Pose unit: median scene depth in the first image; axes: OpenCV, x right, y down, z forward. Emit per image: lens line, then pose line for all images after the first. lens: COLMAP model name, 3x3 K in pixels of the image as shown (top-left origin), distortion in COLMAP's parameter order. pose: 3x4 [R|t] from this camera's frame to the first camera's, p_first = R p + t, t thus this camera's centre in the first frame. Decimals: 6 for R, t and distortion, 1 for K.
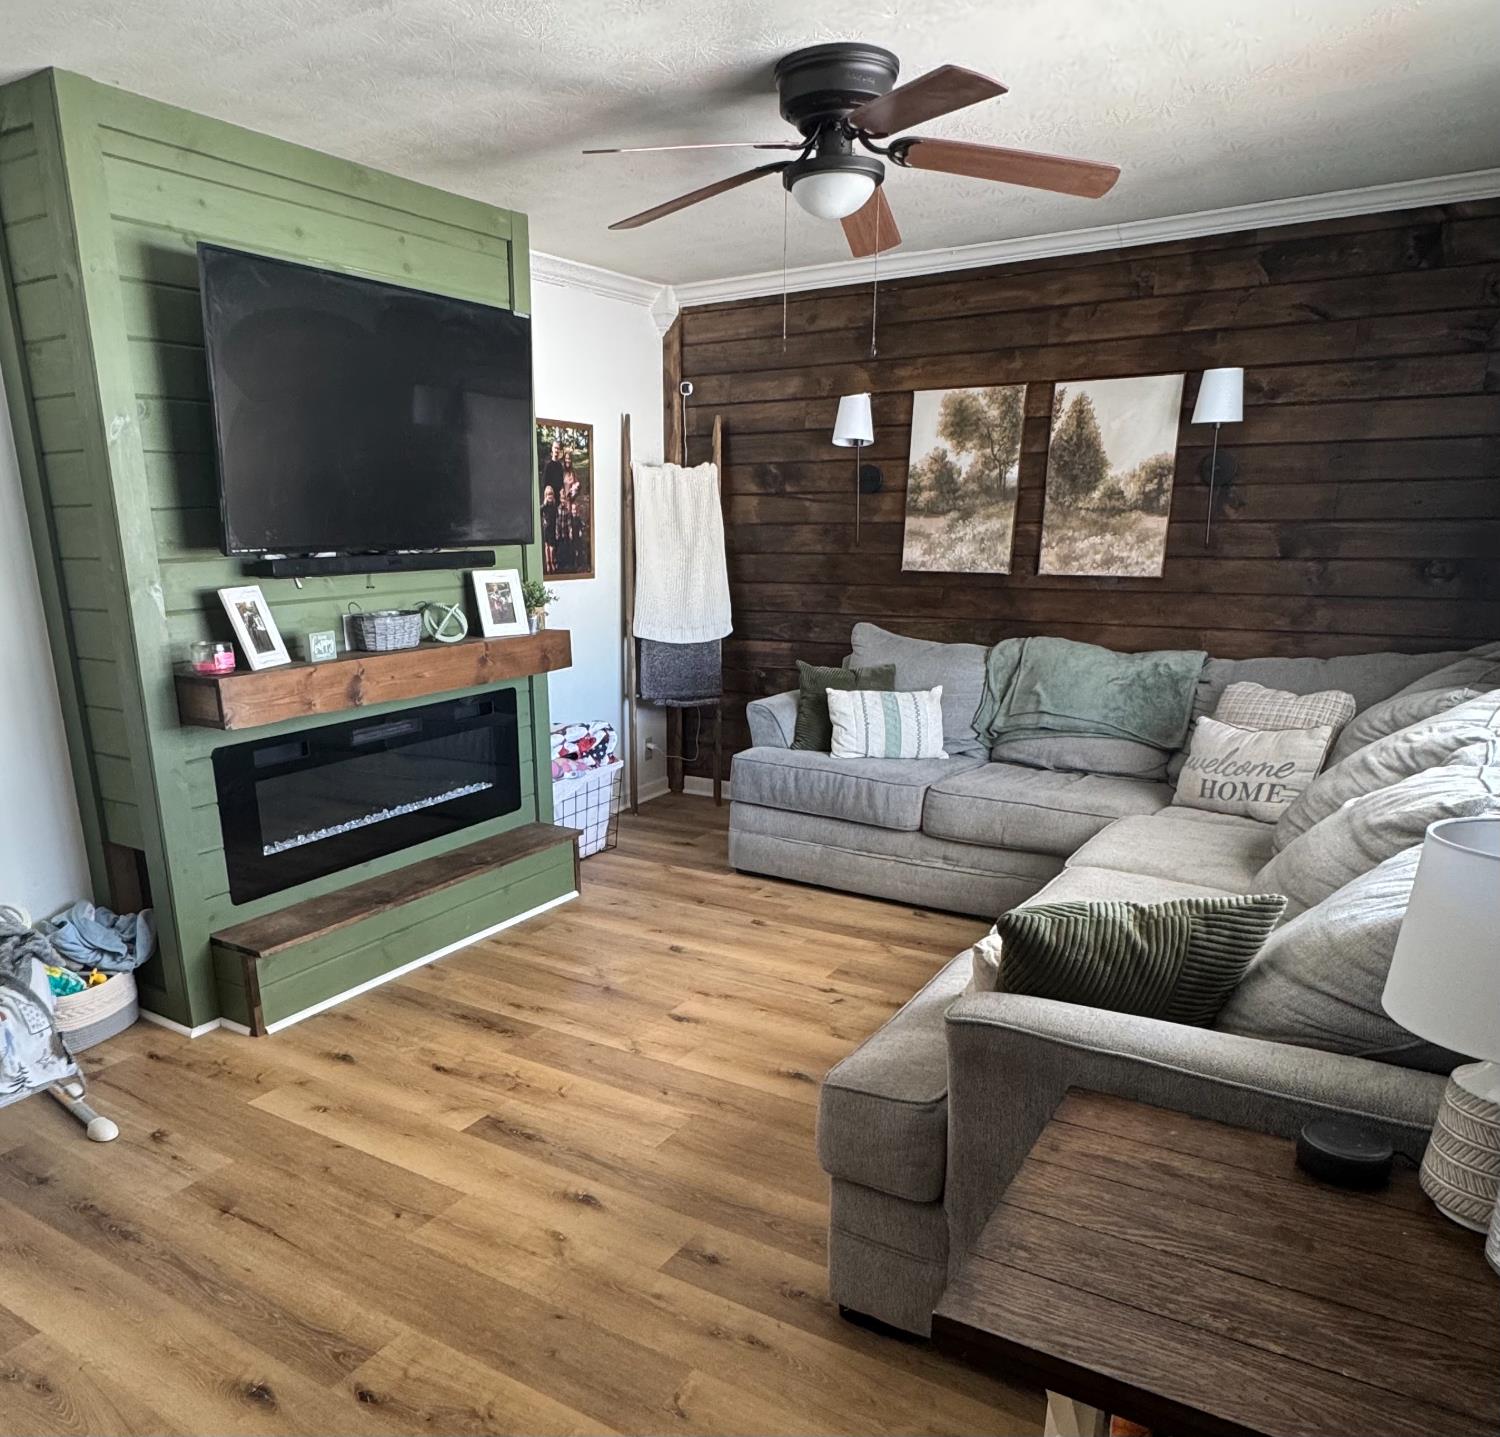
lens RADIAL K [[1131.0, 0, 658.9], [0, 1131.0, 867.7], [0, 0, 1]] dist [-0.001583, 0.002608]
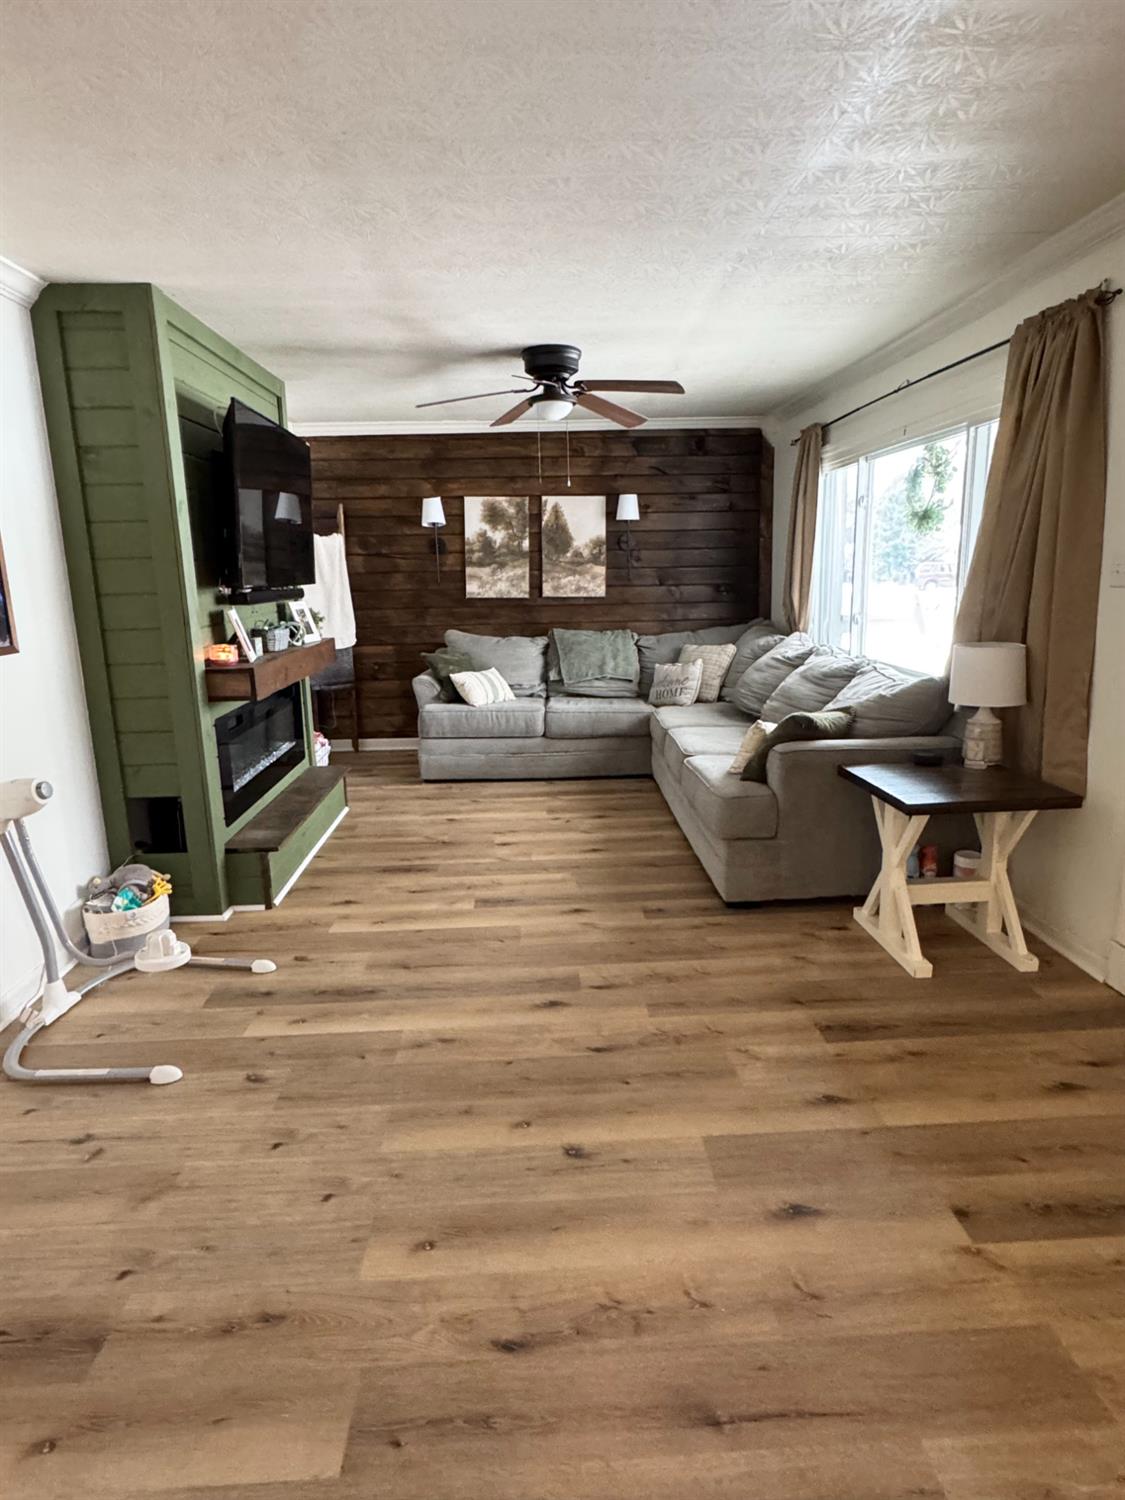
lens RADIAL K [[845.5, 0, 562.5], [0, 845.5, 750.0], [0, 0, 1]] dist [-0.002784, -0.000329]
pose [[0.810043, -0.129208, 0.571957, -0.535281], [0.183860, 0.982198, -0.038512, 0.047939], [-0.556799, 0.136356, 0.819379, -0.119018]]
